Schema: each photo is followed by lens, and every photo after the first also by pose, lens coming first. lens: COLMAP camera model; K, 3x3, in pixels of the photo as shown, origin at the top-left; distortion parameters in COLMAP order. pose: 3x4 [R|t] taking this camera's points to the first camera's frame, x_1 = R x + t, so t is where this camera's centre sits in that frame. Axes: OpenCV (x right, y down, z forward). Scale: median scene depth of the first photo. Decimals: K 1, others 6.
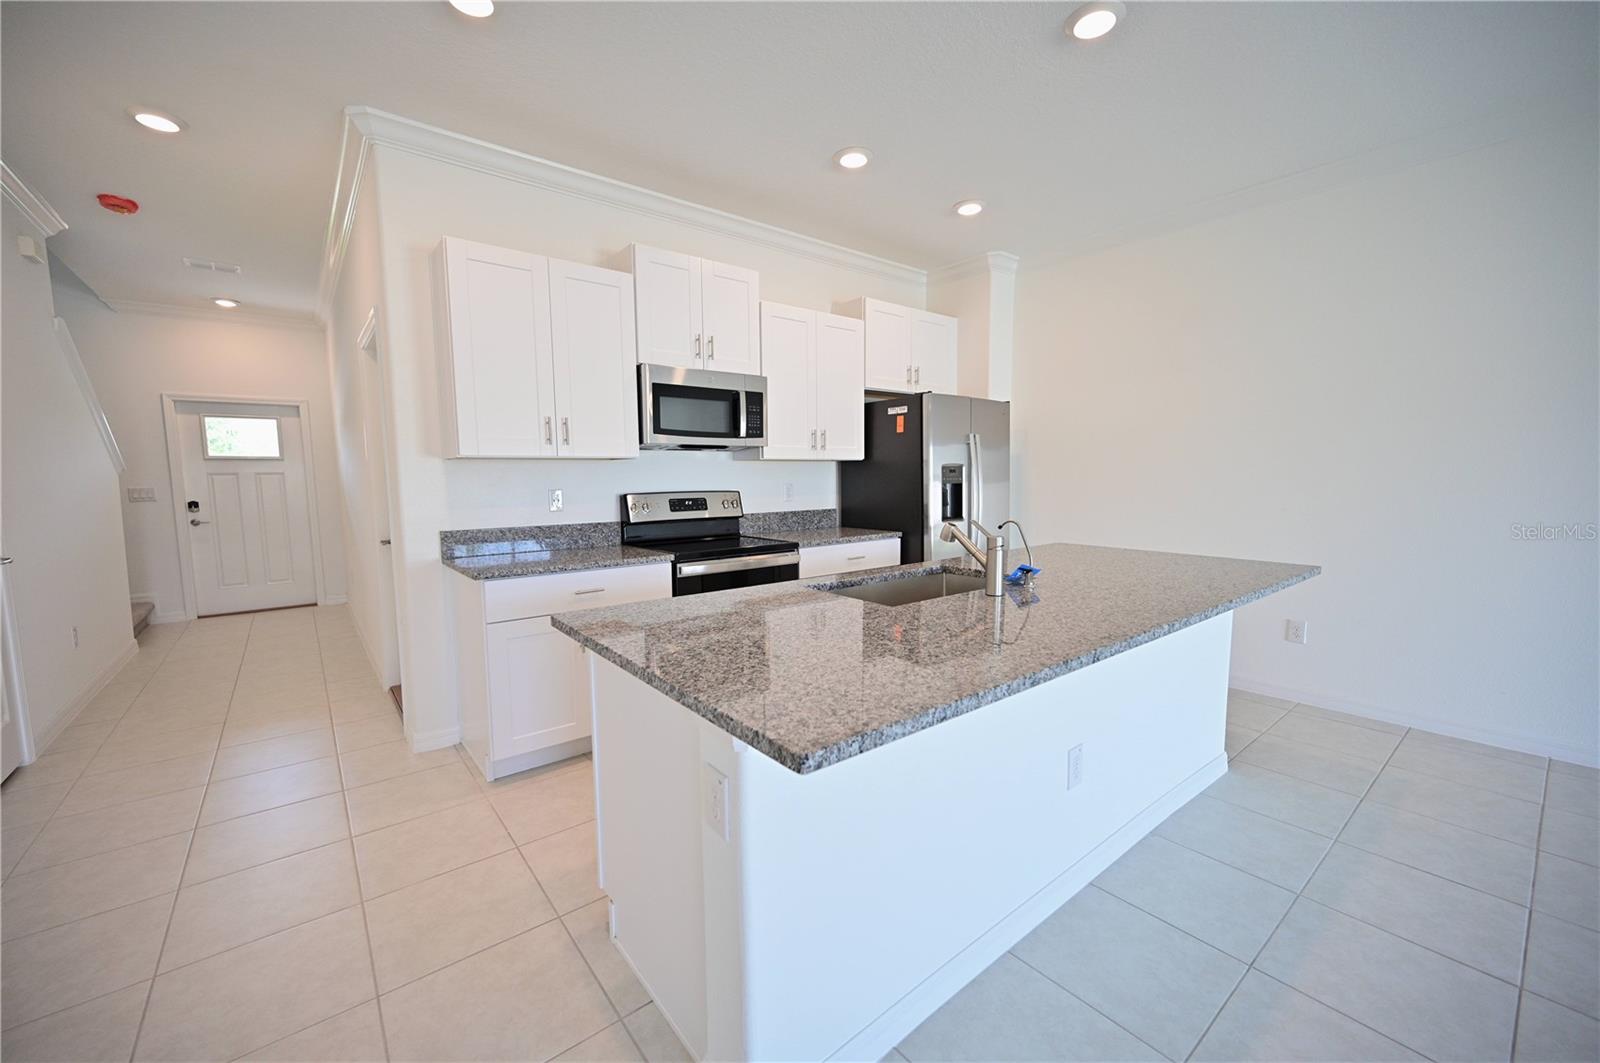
lens RADIAL K [[630.2, 0, 800.3], [0, 630.2, 537.1], [0, 0, 1]] dist [-0.001089, 0.000816]
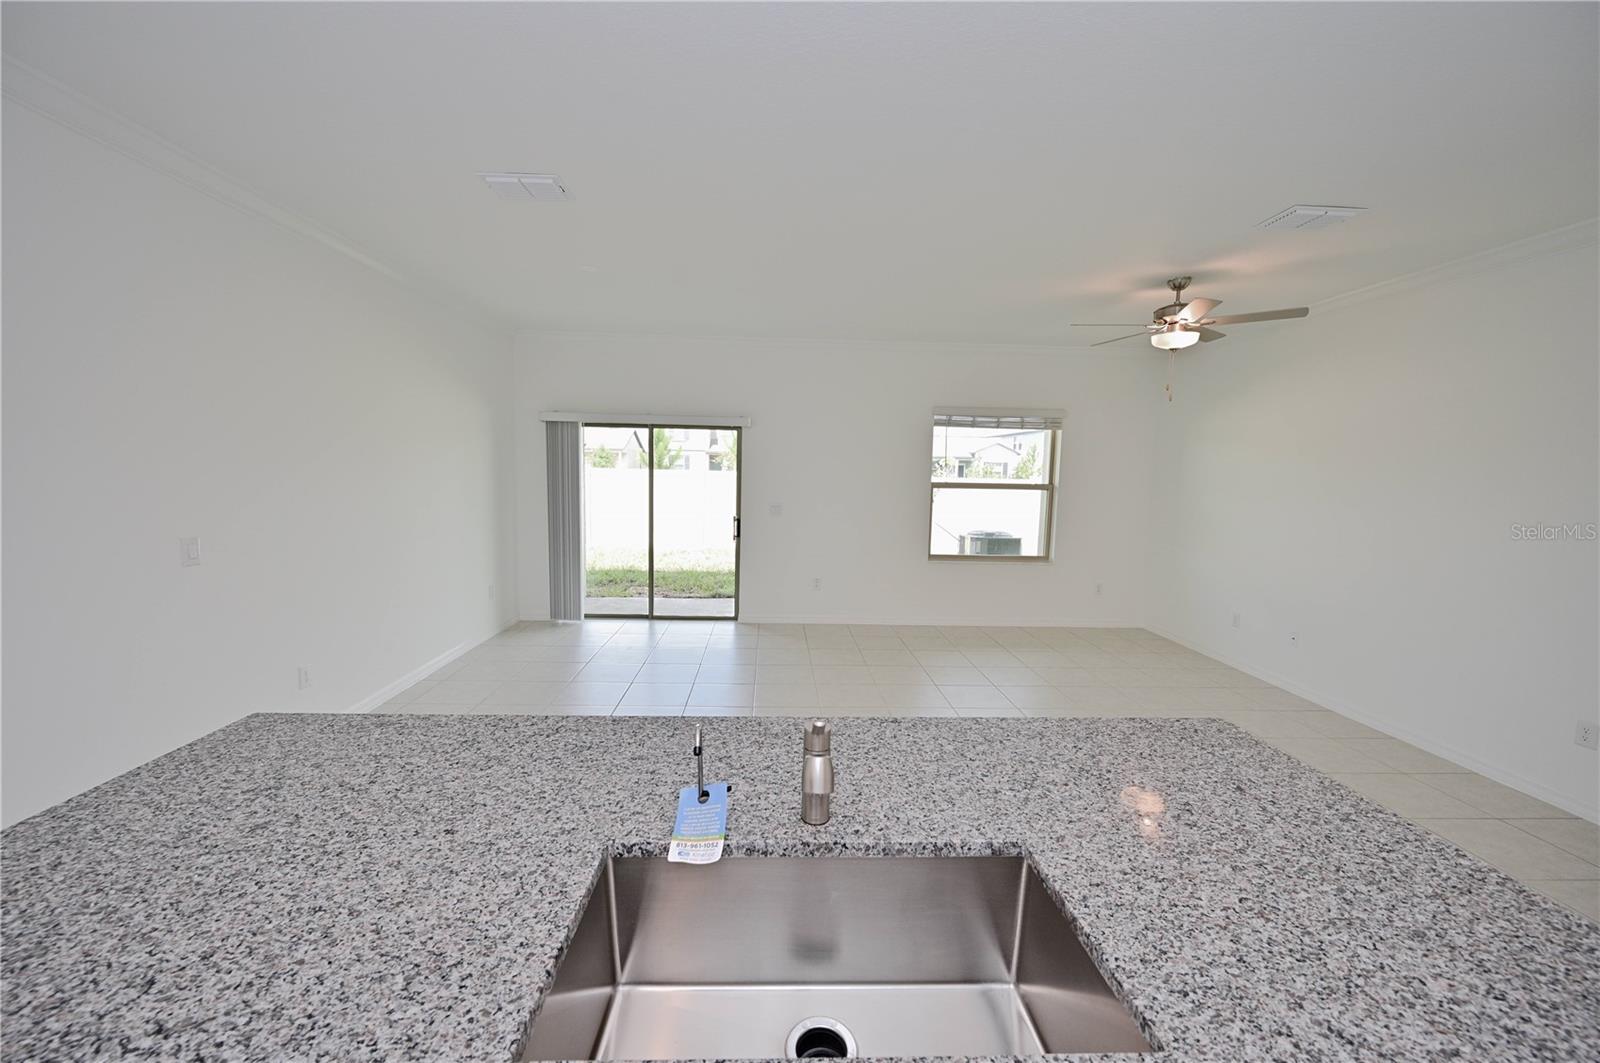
lens RADIAL K [[630.2, 0, 801.2], [0, 630.2, 532.1], [0, 0, 1]] dist [-0.001089, 0.000816]
pose [[-0.805814, -0.064064, 0.588693, -0.013450], [0.047922, 0.983815, 0.172659, -0.151274], [-0.590226, 0.167342, -0.789702, 0.754109]]
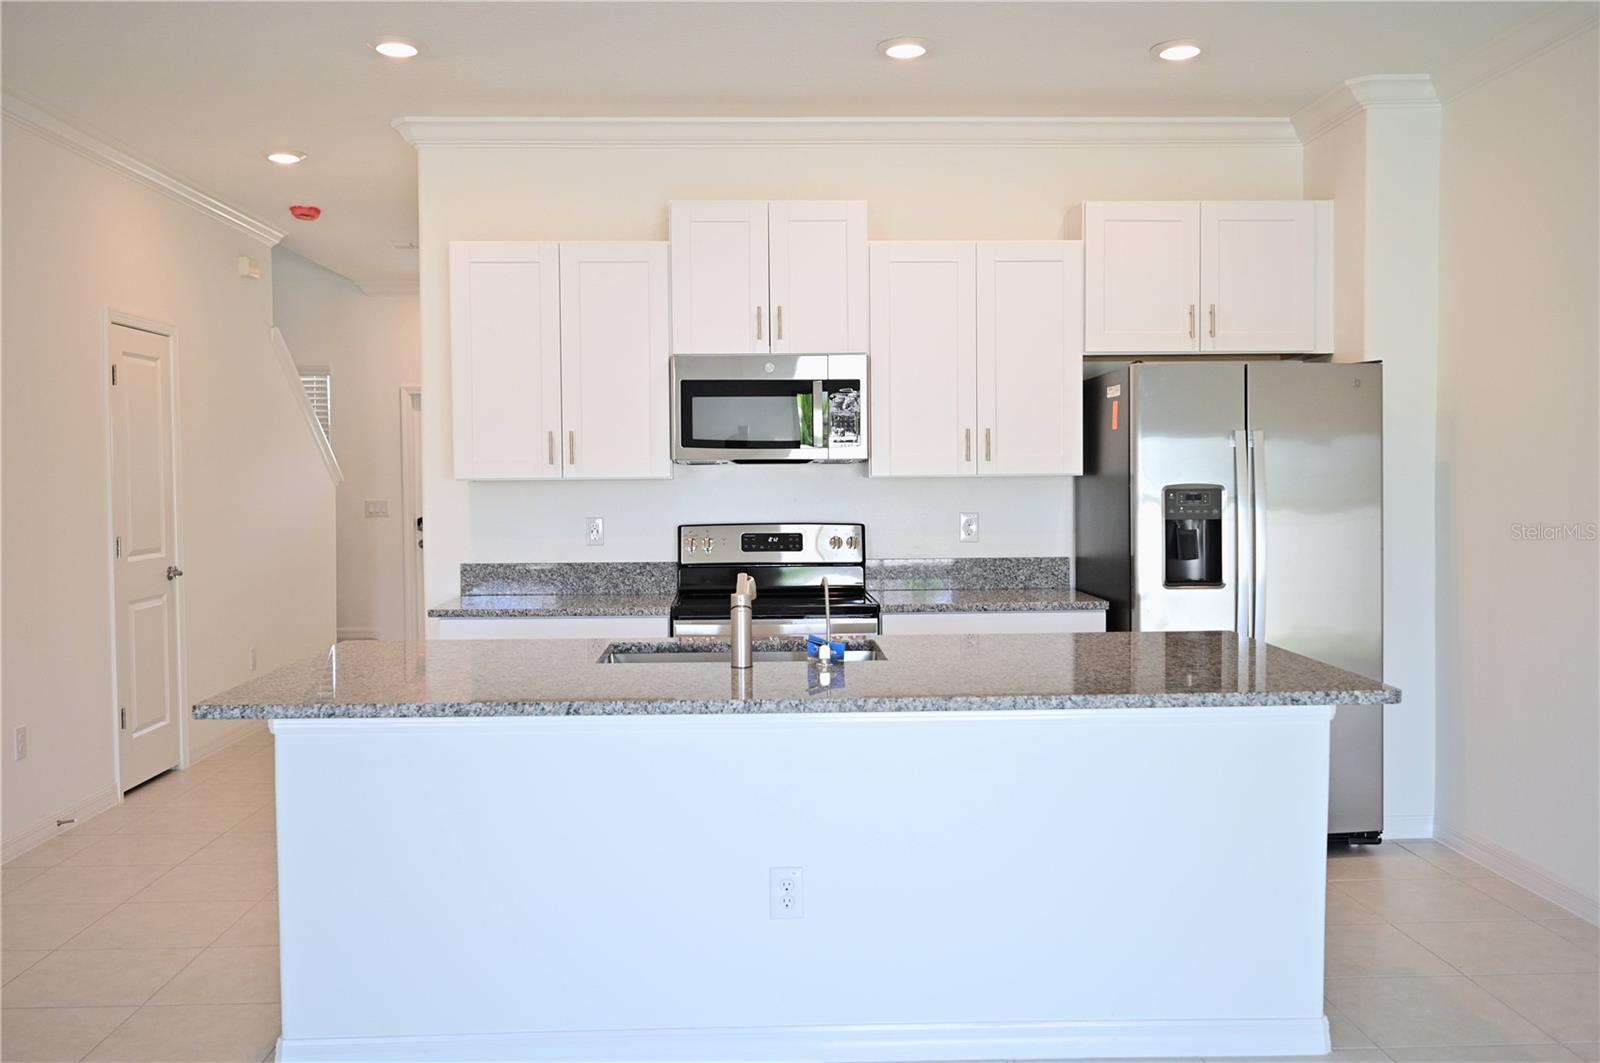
lens RADIAL K [[1385.2, 0, 792.8], [0, 1385.2, 528.8], [0, 0, 1]] dist [-0.005415, -0.008370]
pose [[0.799849, 0.026764, -0.599605, 0.737025], [-0.059630, 0.997606, -0.035015, -0.013931], [0.597232, 0.063761, 0.799530, -0.200994]]
